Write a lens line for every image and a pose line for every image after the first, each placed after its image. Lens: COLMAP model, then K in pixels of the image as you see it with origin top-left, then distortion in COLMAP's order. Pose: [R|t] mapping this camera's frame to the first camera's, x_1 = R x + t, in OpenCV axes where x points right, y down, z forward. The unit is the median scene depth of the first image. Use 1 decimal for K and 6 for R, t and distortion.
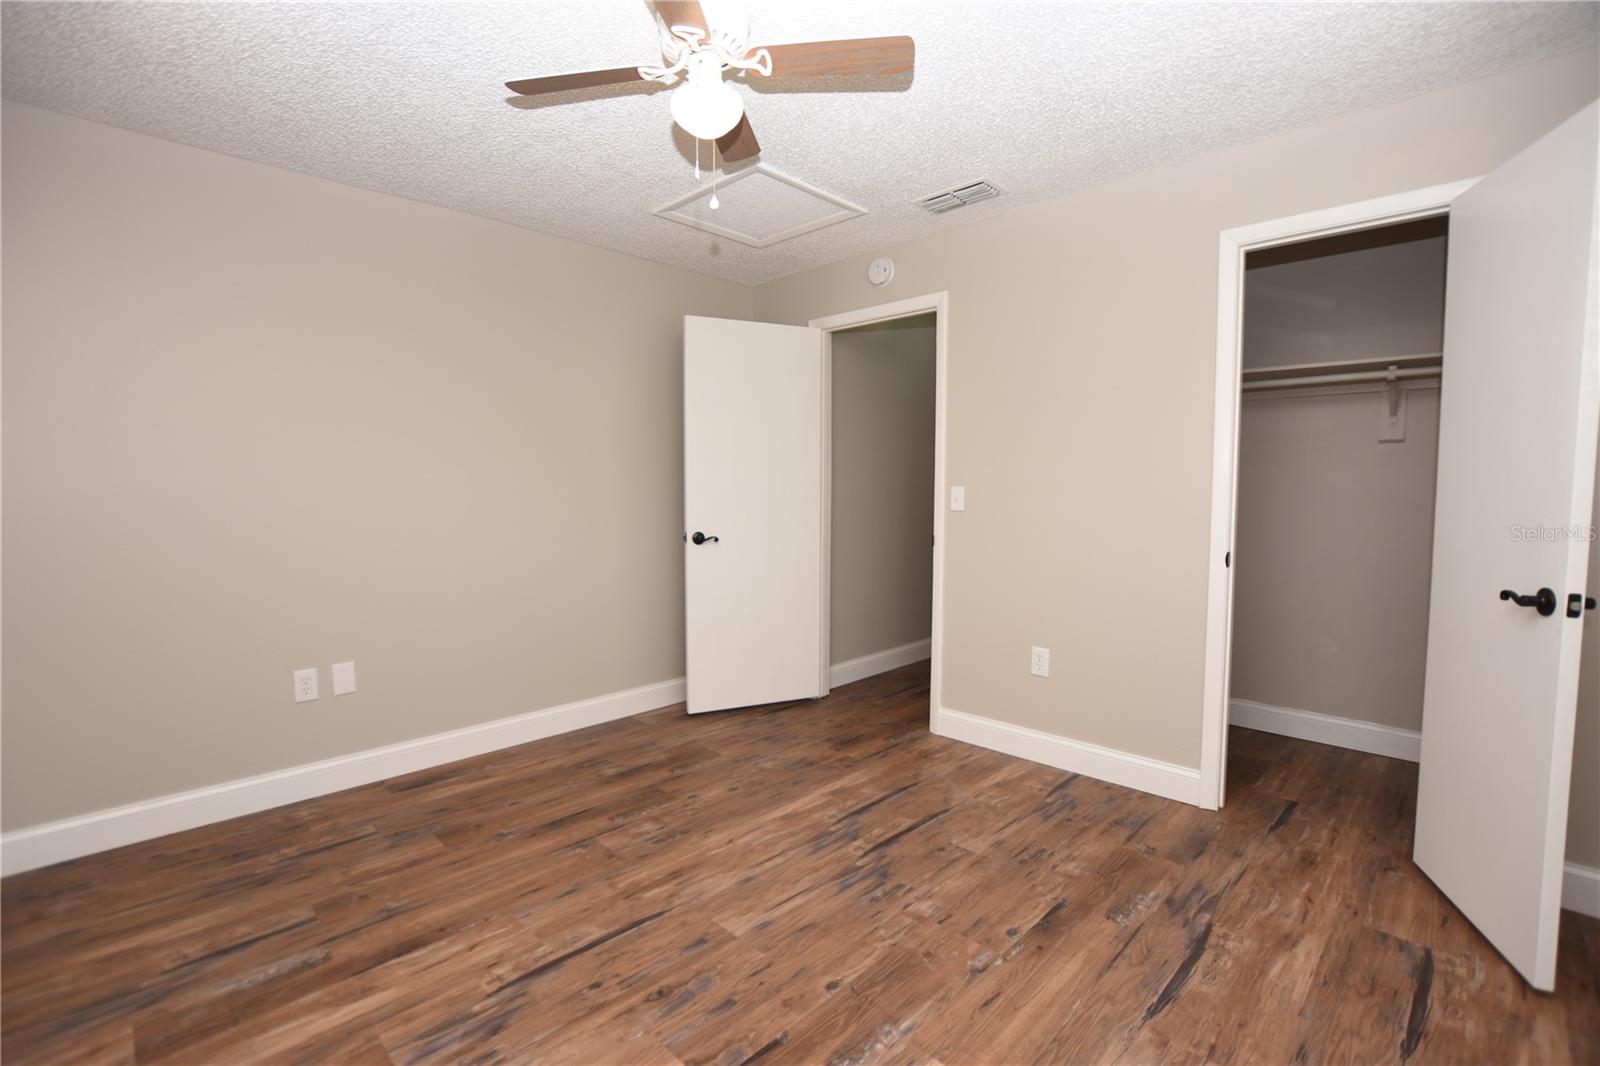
lens RADIAL K [[710.1, 0, 789.2], [0, 710.1, 531.4], [0, 0, 1]] dist [-0.025226, 0.000298]
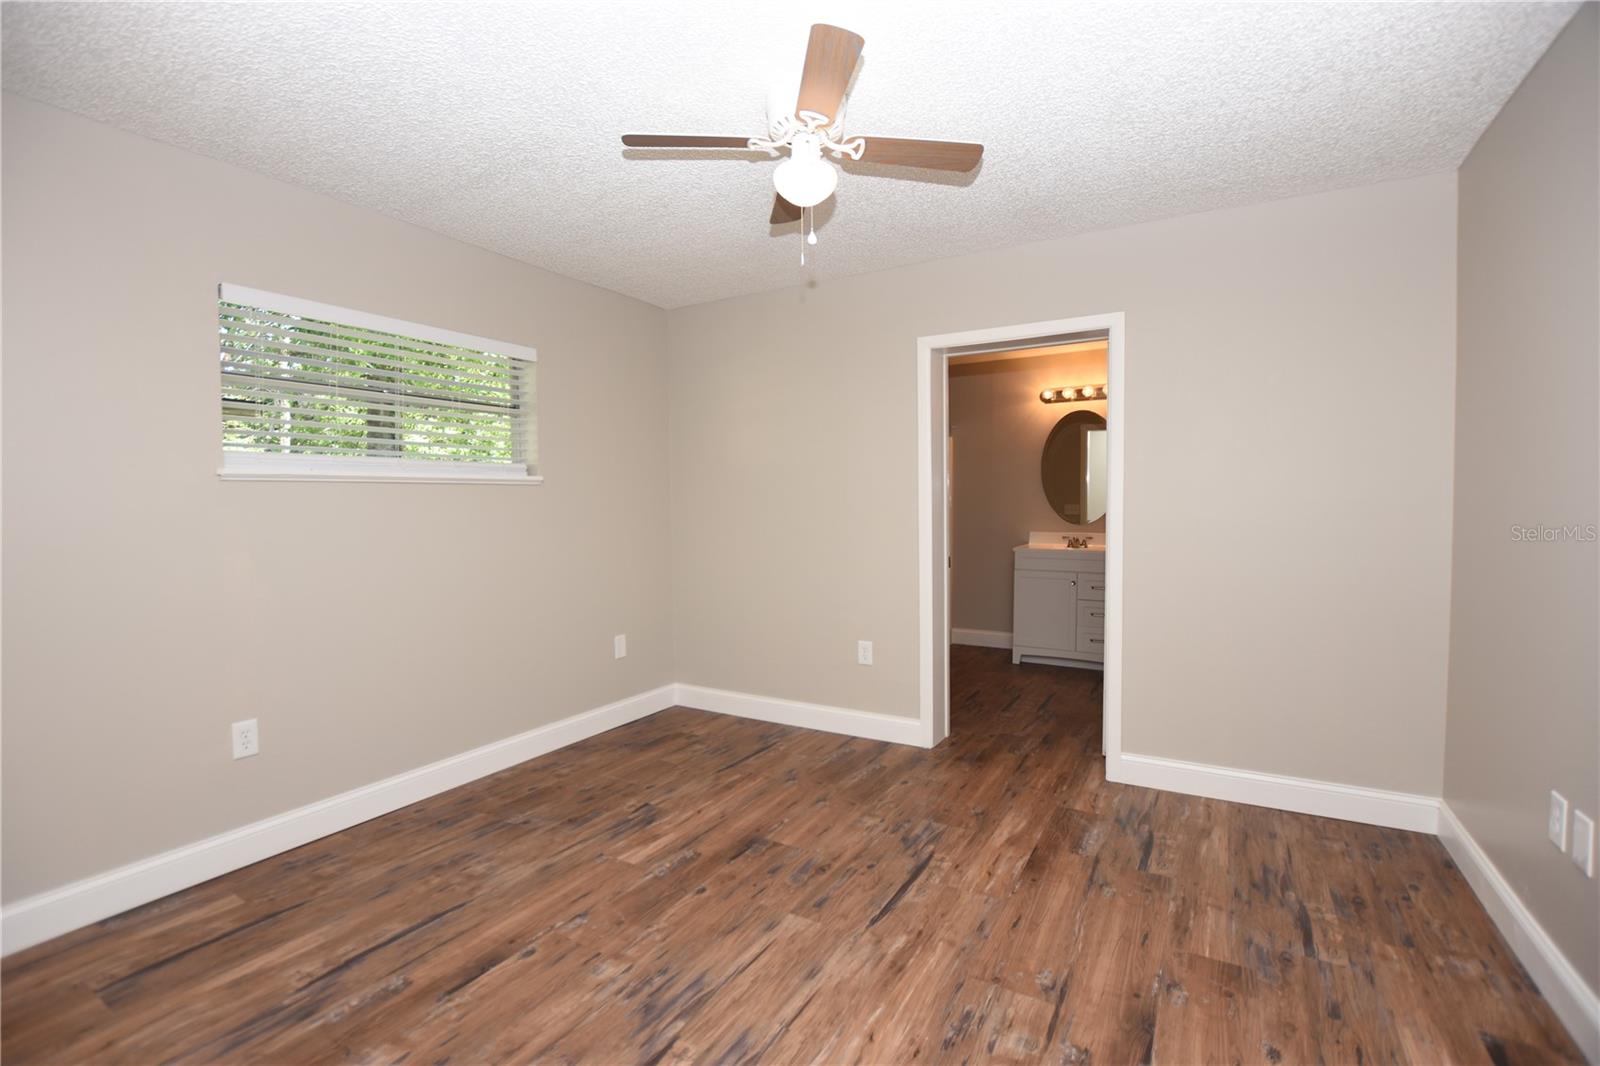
lens RADIAL K [[710.1, 0, 789.2], [0, 710.1, 531.4], [0, 0, 1]] dist [-0.025226, 0.000298]
pose [[-0.970111, 0.021485, -0.241709, 0.177718], [-0.005565, 0.993841, 0.110675, -0.144976], [0.242599, 0.108713, -0.964016, 1.933541]]
